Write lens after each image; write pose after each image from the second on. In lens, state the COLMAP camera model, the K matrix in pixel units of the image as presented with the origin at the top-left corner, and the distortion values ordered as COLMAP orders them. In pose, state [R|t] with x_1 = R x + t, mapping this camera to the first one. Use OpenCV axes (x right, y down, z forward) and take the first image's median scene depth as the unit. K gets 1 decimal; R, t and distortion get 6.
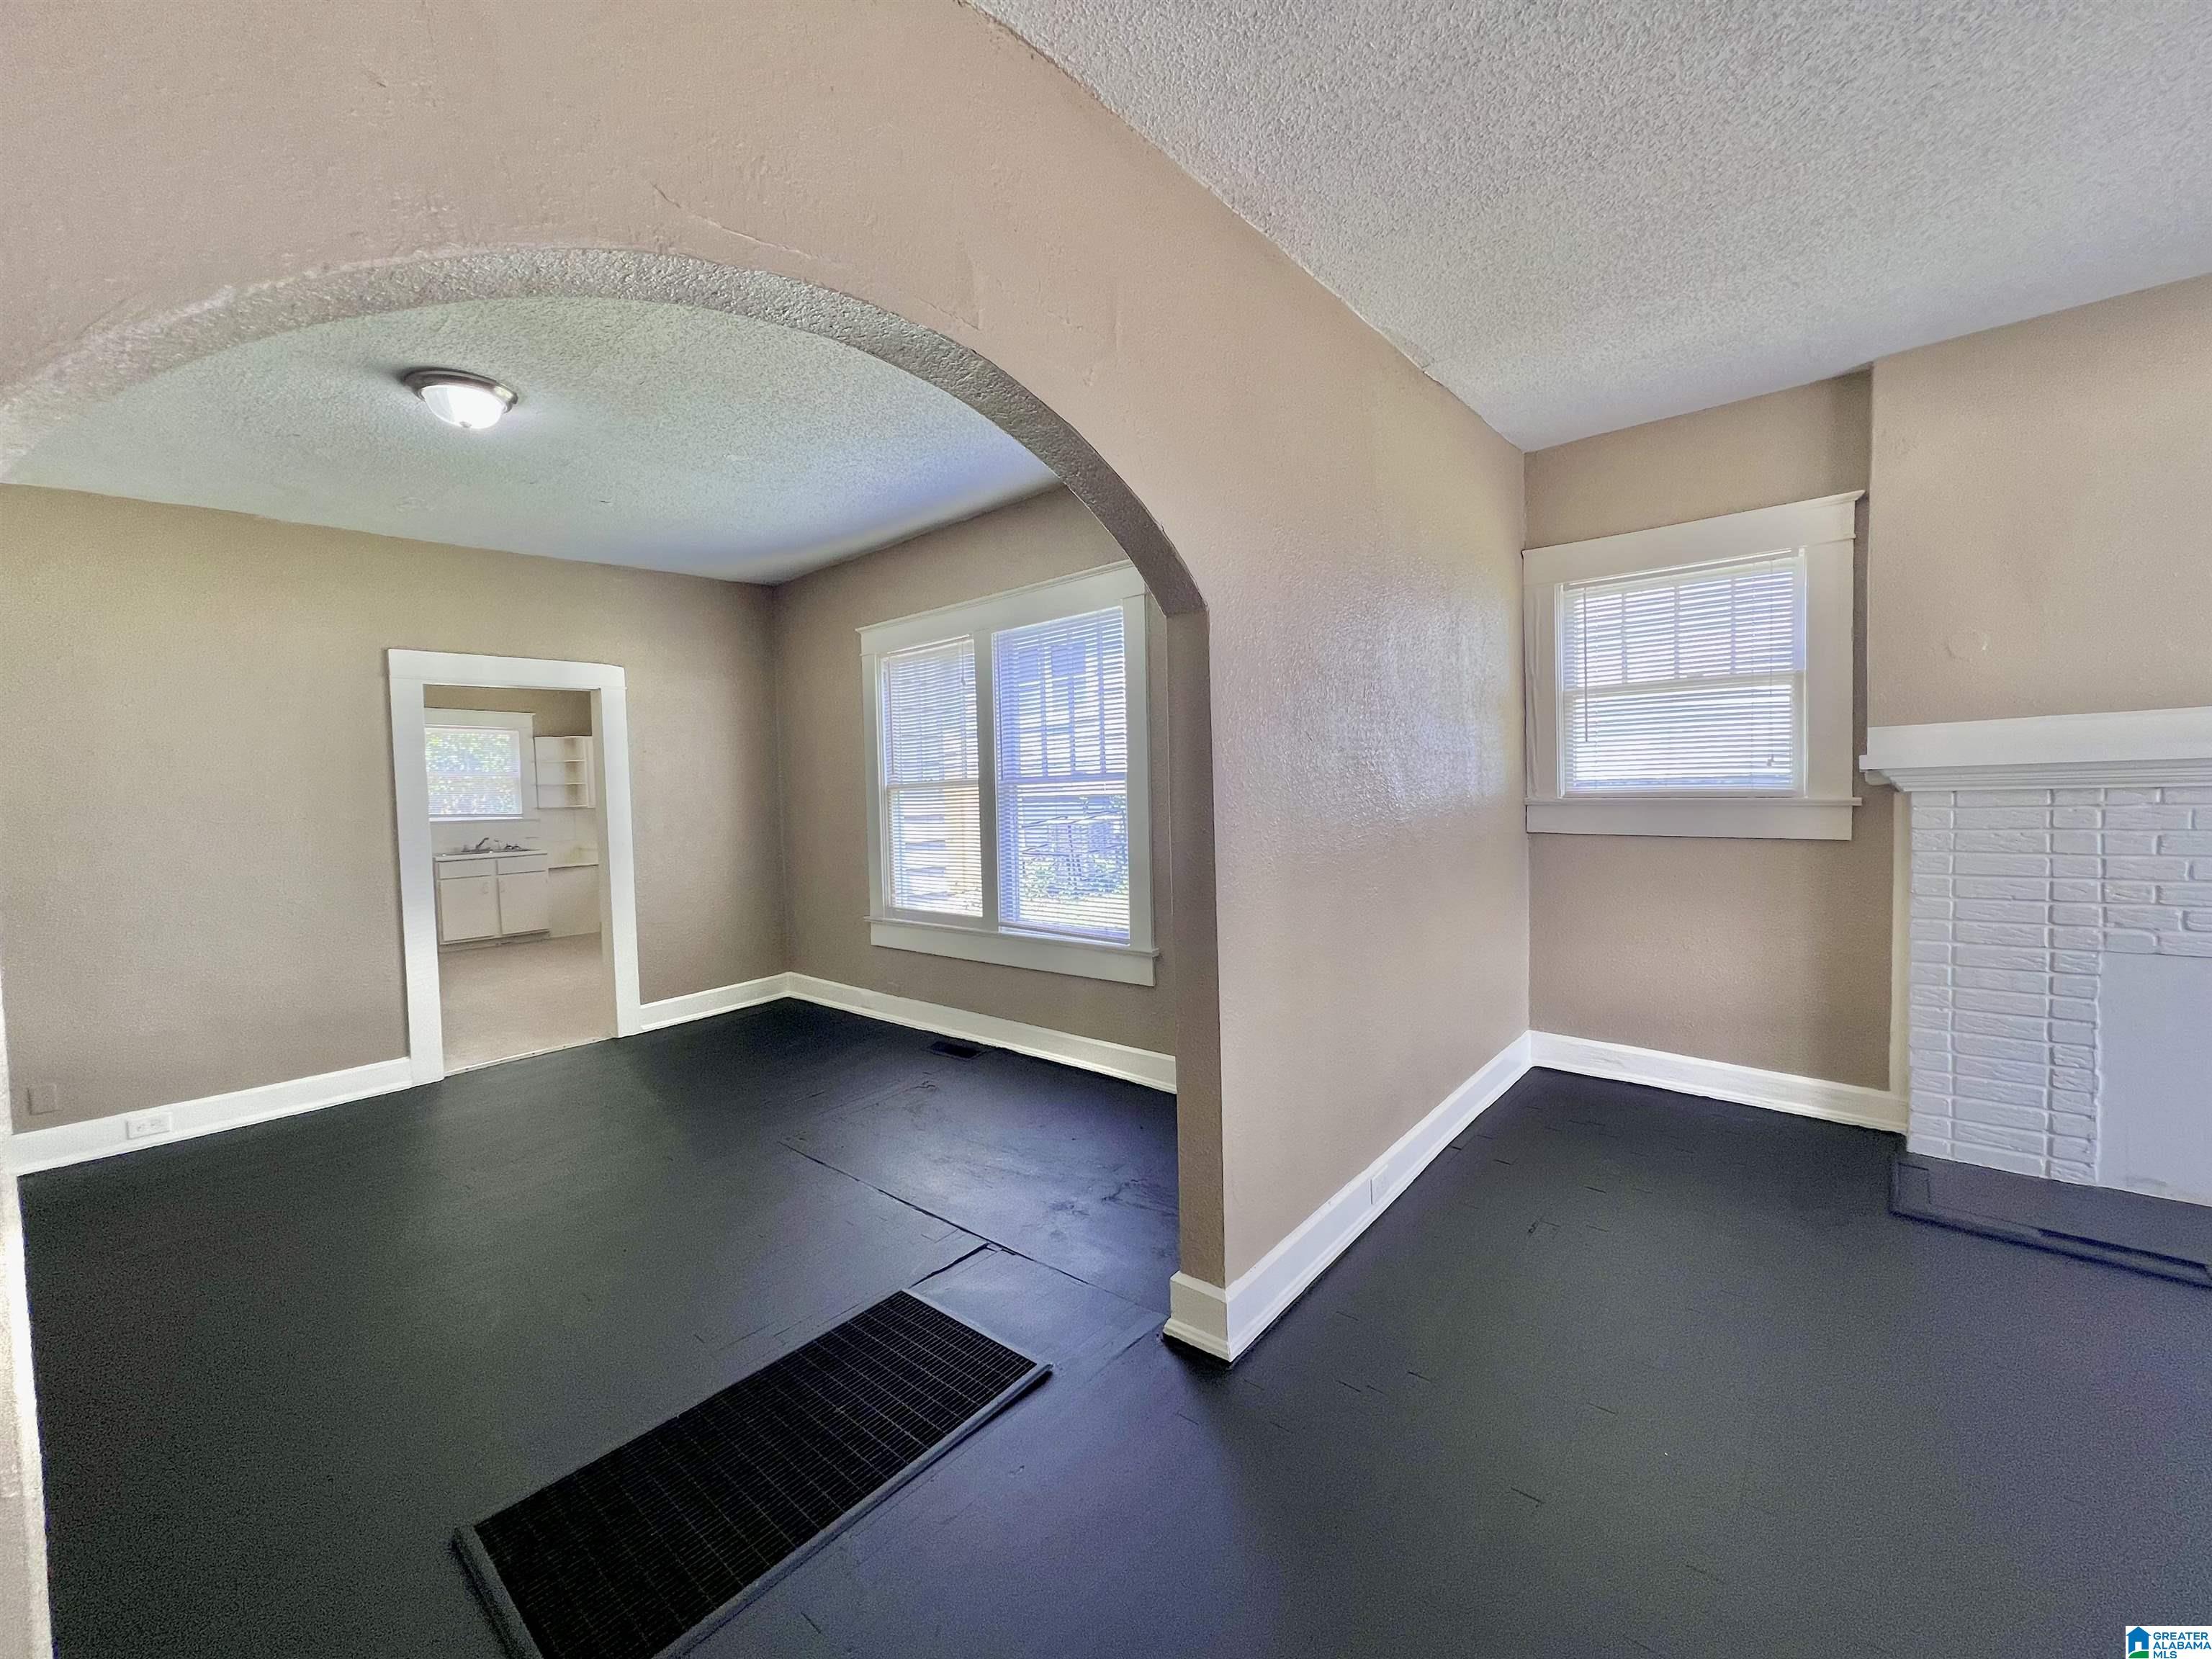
lens RADIAL K [[879.3, 0, 1104.0], [0, 879.3, 824.6], [0, 0, 1]] dist [-0.002188, -0.000229]
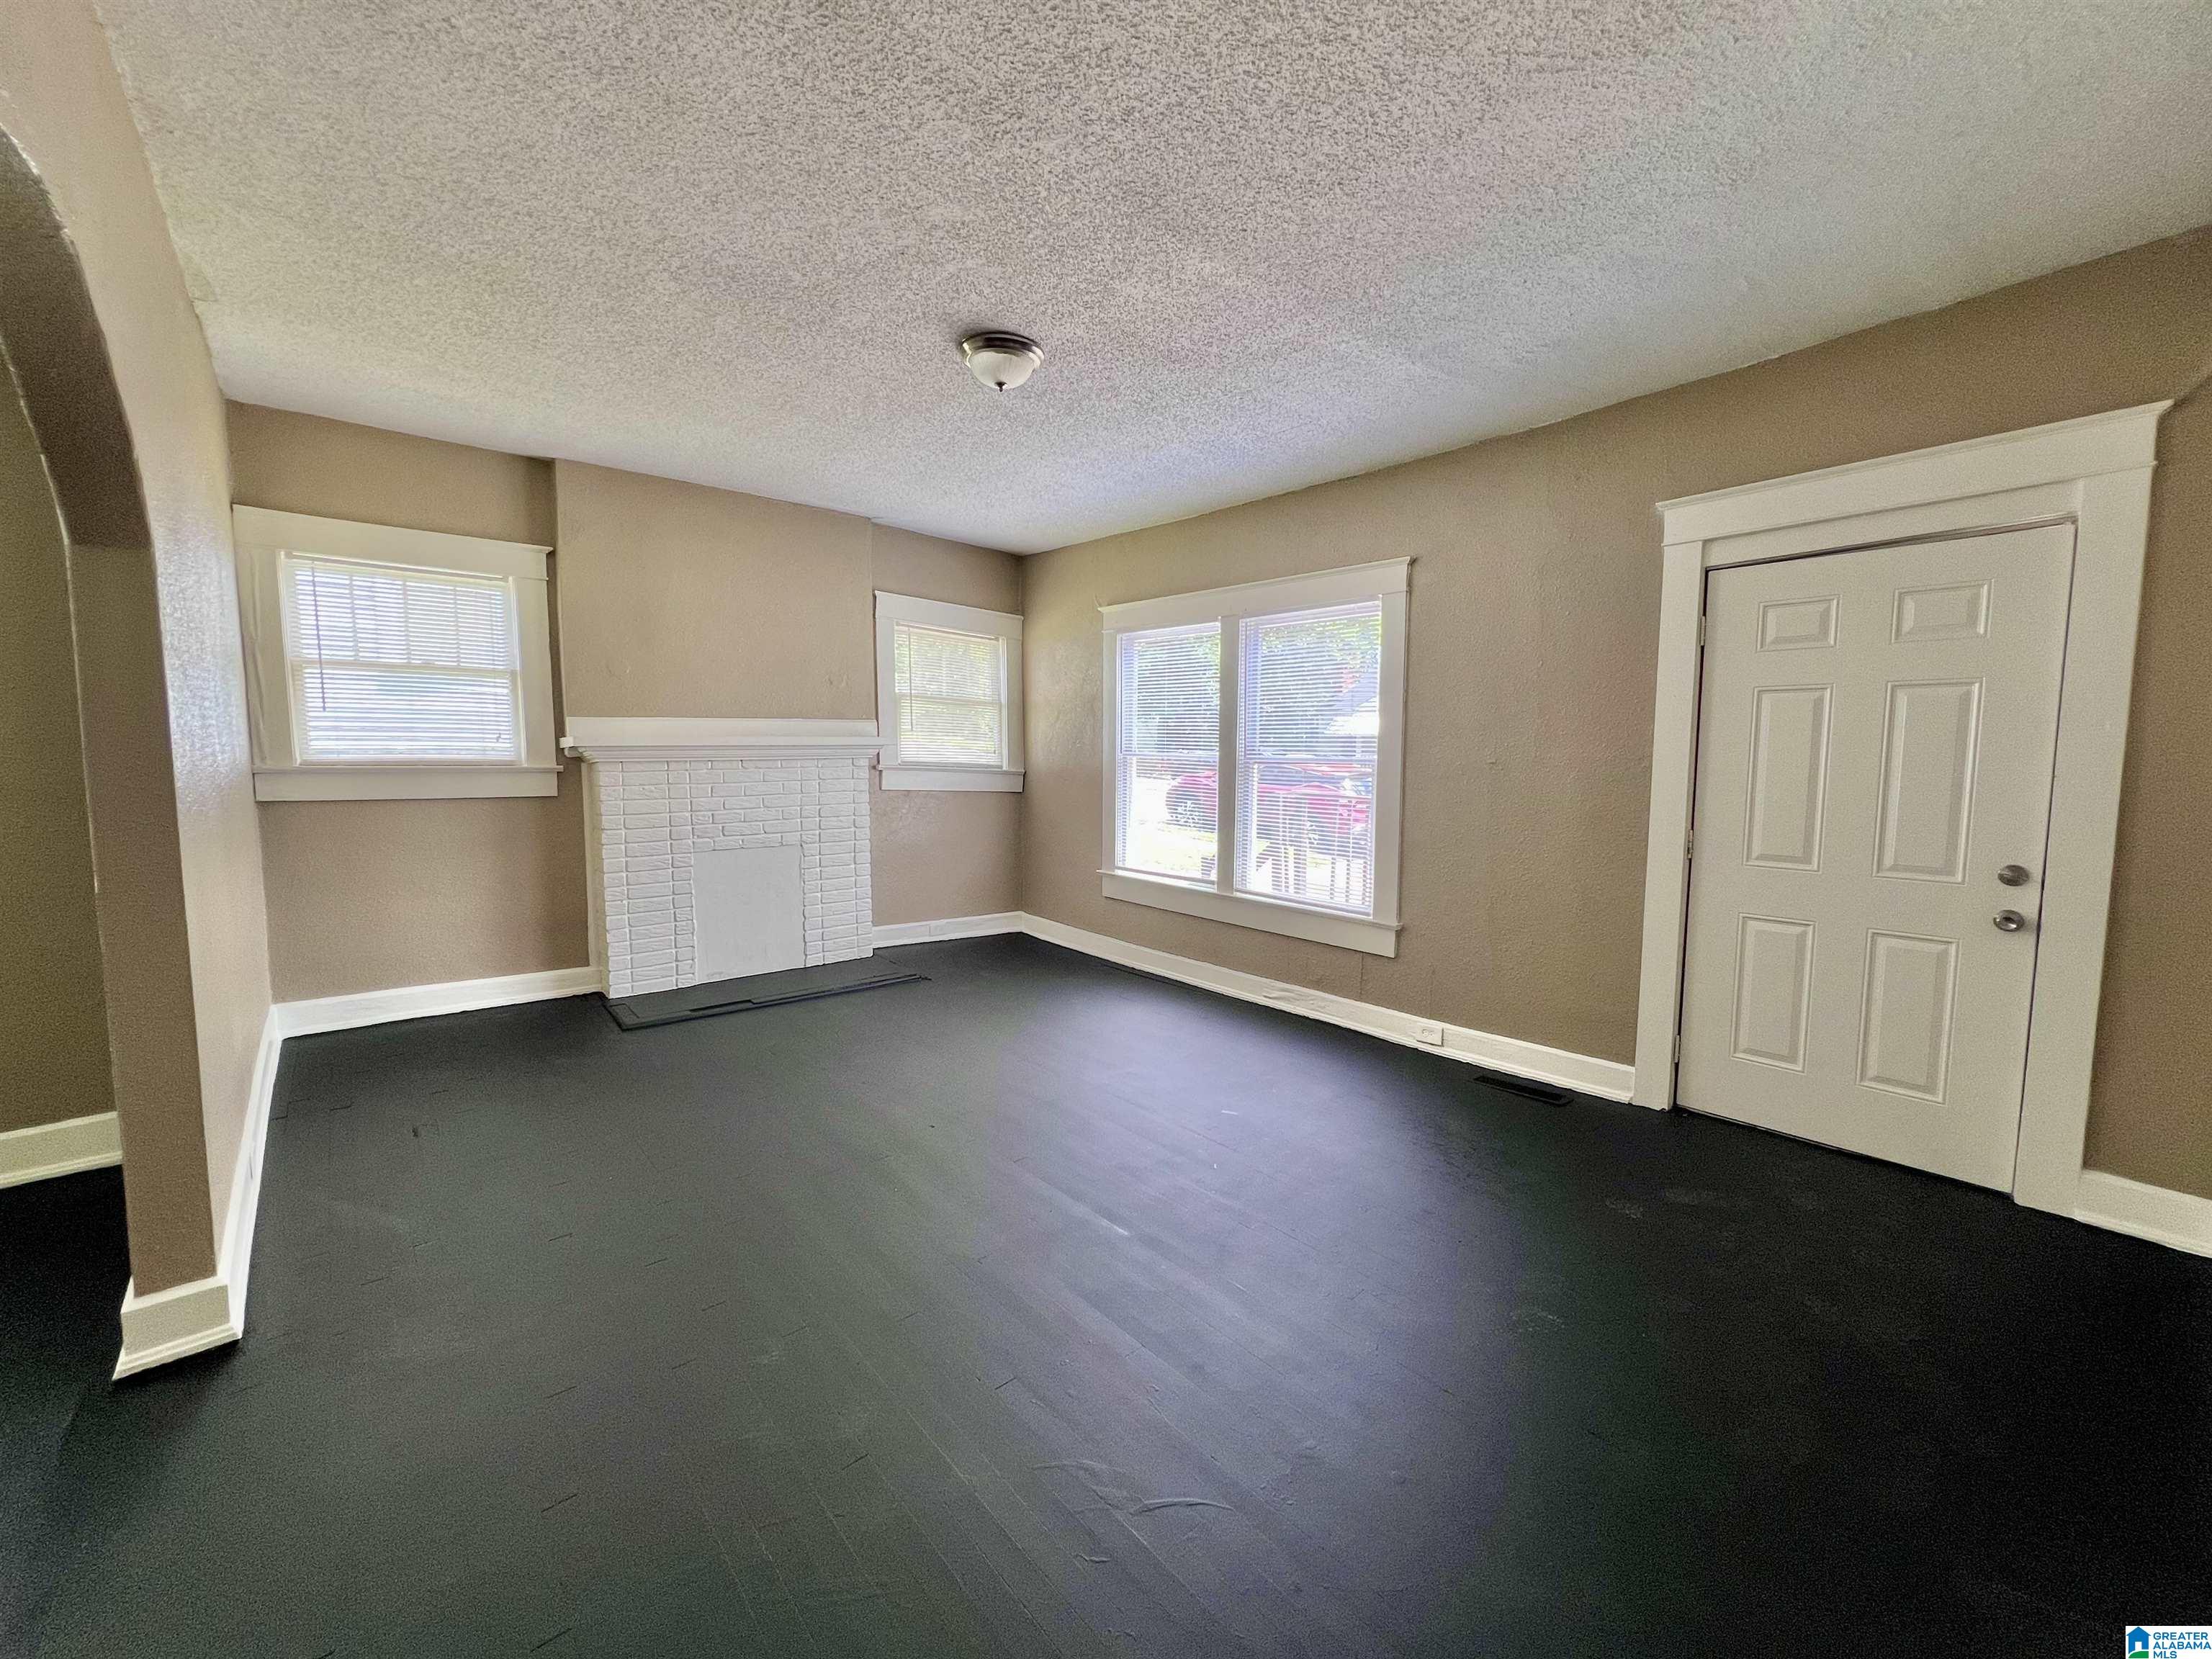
lens RADIAL K [[879.3, 0, 1104.0], [0, 879.3, 824.6], [0, 0, 1]] dist [-0.002188, -0.000229]
pose [[0.135639, -0.059704, 0.988958, -0.407167], [0.032458, 0.997915, 0.055793, 0.012412], [-0.990227, 0.024532, 0.137294, -0.058359]]
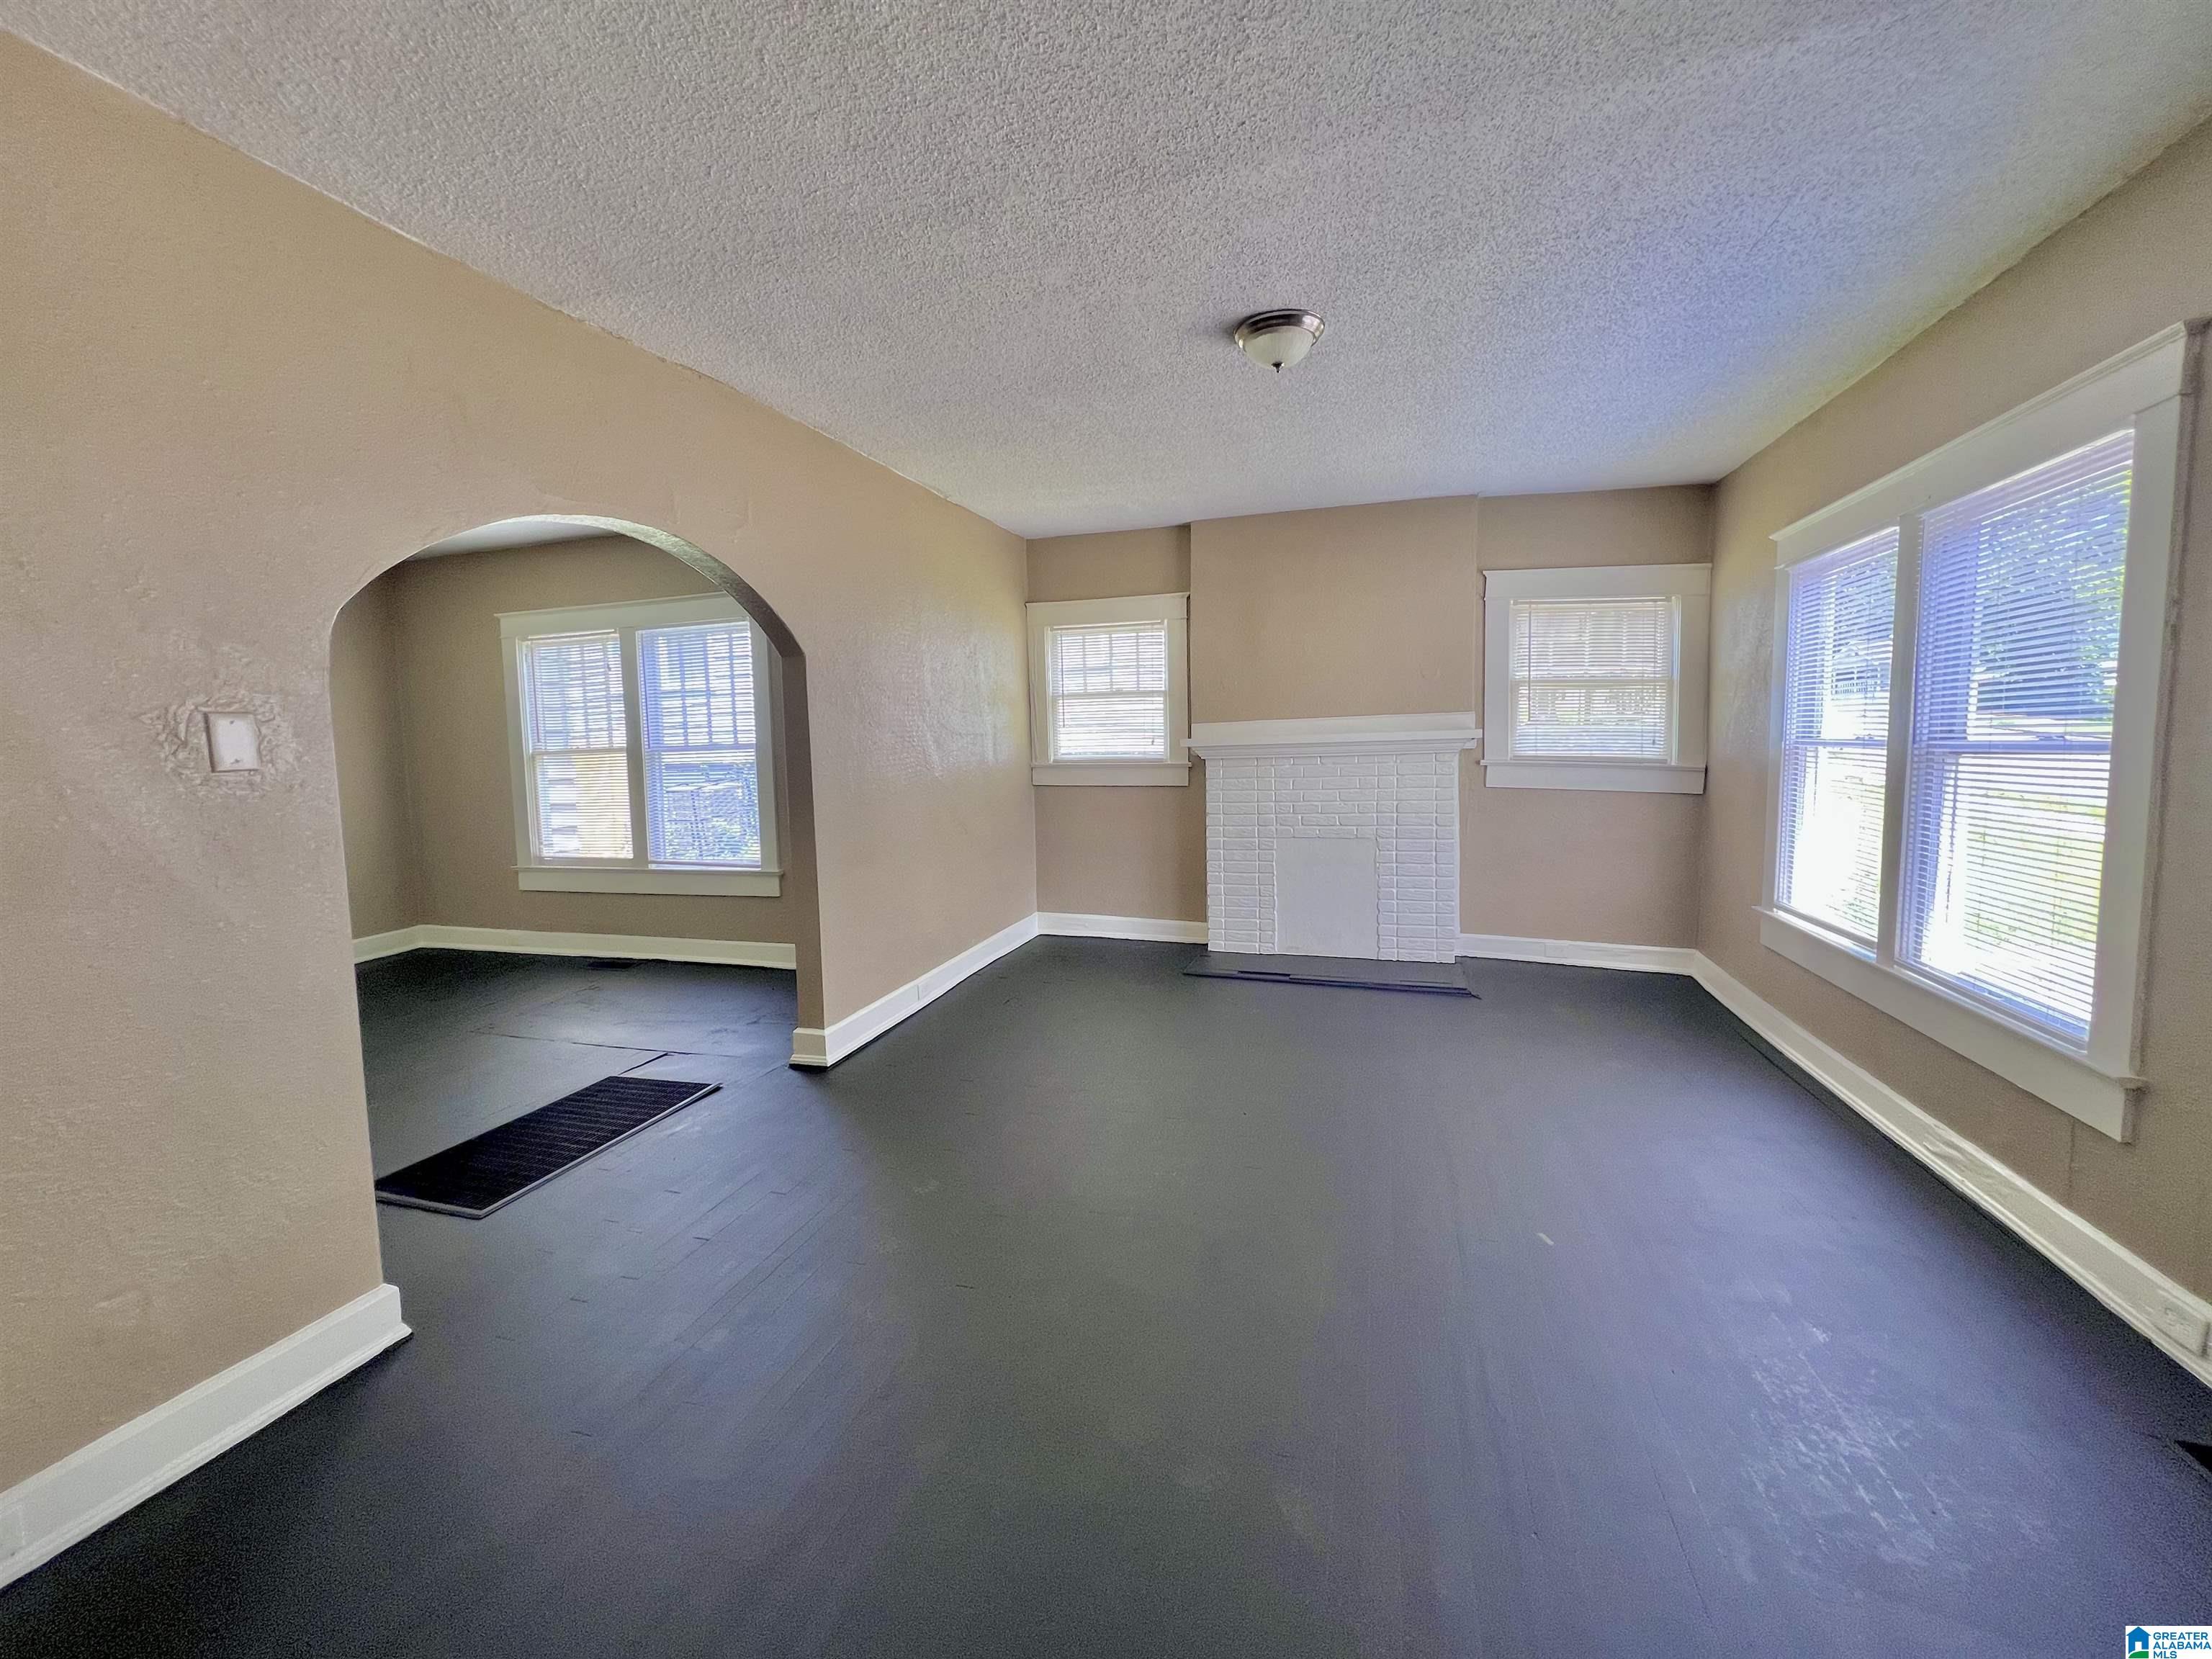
lens RADIAL K [[879.3, 0, 1104.0], [0, 879.3, 824.6], [0, 0, 1]] dist [-0.002188, -0.000229]
pose [[0.916186, -0.025829, 0.399919, -0.031360], [0.012527, 0.999279, 0.035839, 0.028953], [-0.400557, -0.027825, 0.915849, -0.562667]]
